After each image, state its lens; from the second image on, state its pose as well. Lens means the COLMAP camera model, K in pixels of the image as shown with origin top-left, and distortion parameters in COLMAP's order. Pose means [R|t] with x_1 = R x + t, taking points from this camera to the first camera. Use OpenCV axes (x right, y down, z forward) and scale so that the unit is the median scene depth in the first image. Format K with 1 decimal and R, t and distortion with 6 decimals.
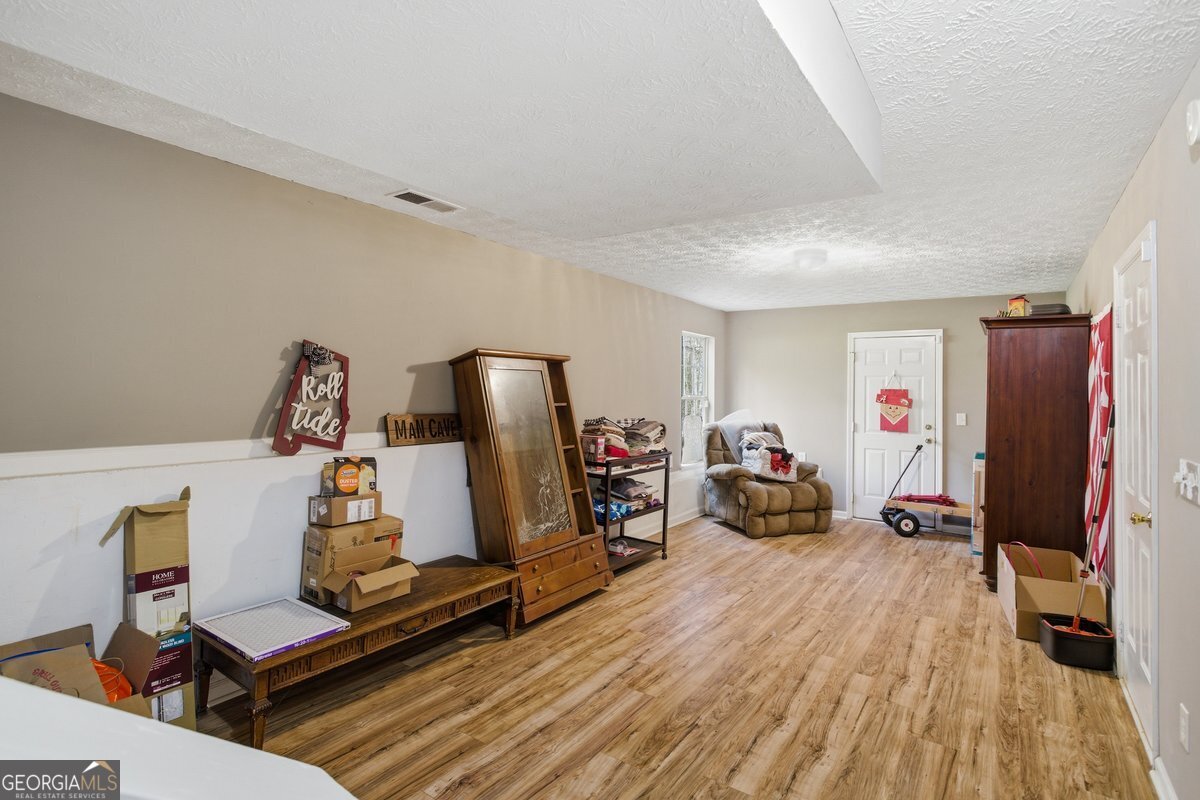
lens RADIAL K [[619.8, 0, 602.8], [0, 619.8, 387.7], [0, 0, 1]] dist [-0.005478, -0.000360]
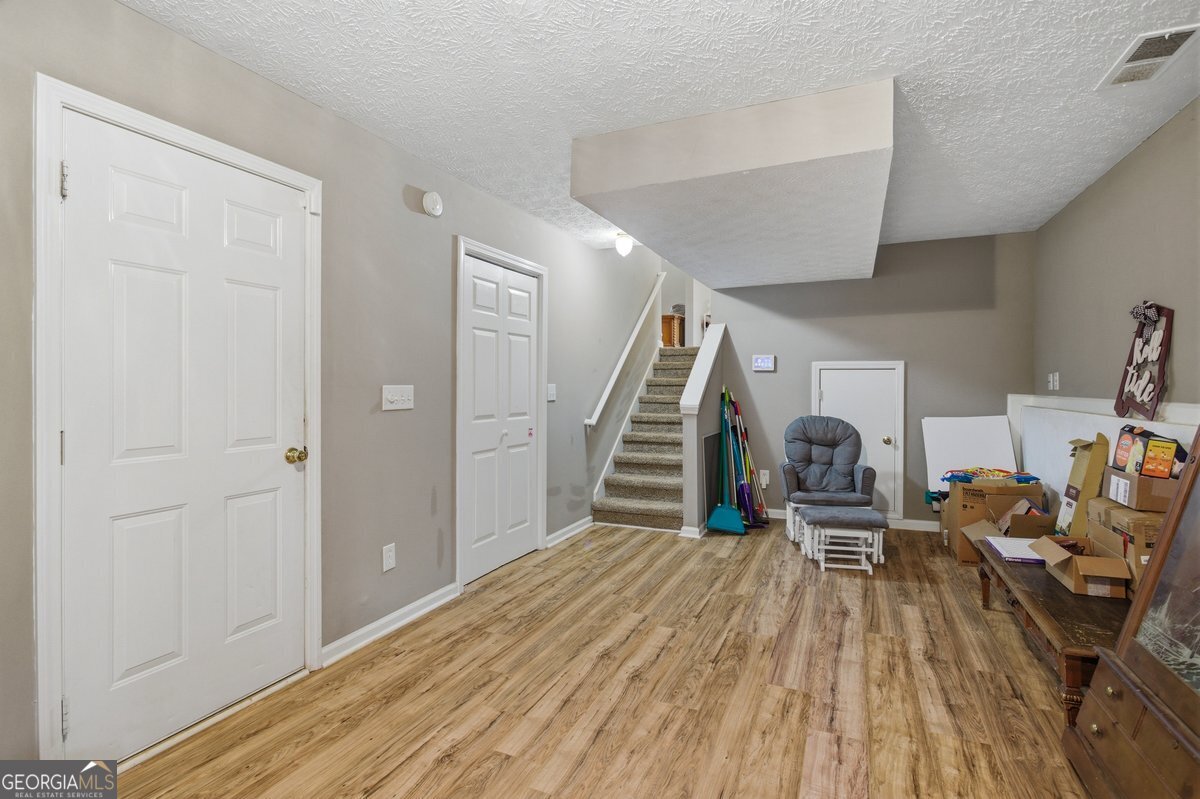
lens RADIAL K [[581.7, 0, 606.2], [0, 581.7, 382.1], [0, 0, 1]] dist [-0.000312, 0.001056]
pose [[-0.982963, -0.018511, -0.182867, 0.487691], [-0.016725, 0.999796, -0.011304, 0.080545], [0.183039, -0.008053, -0.983073, 1.825948]]
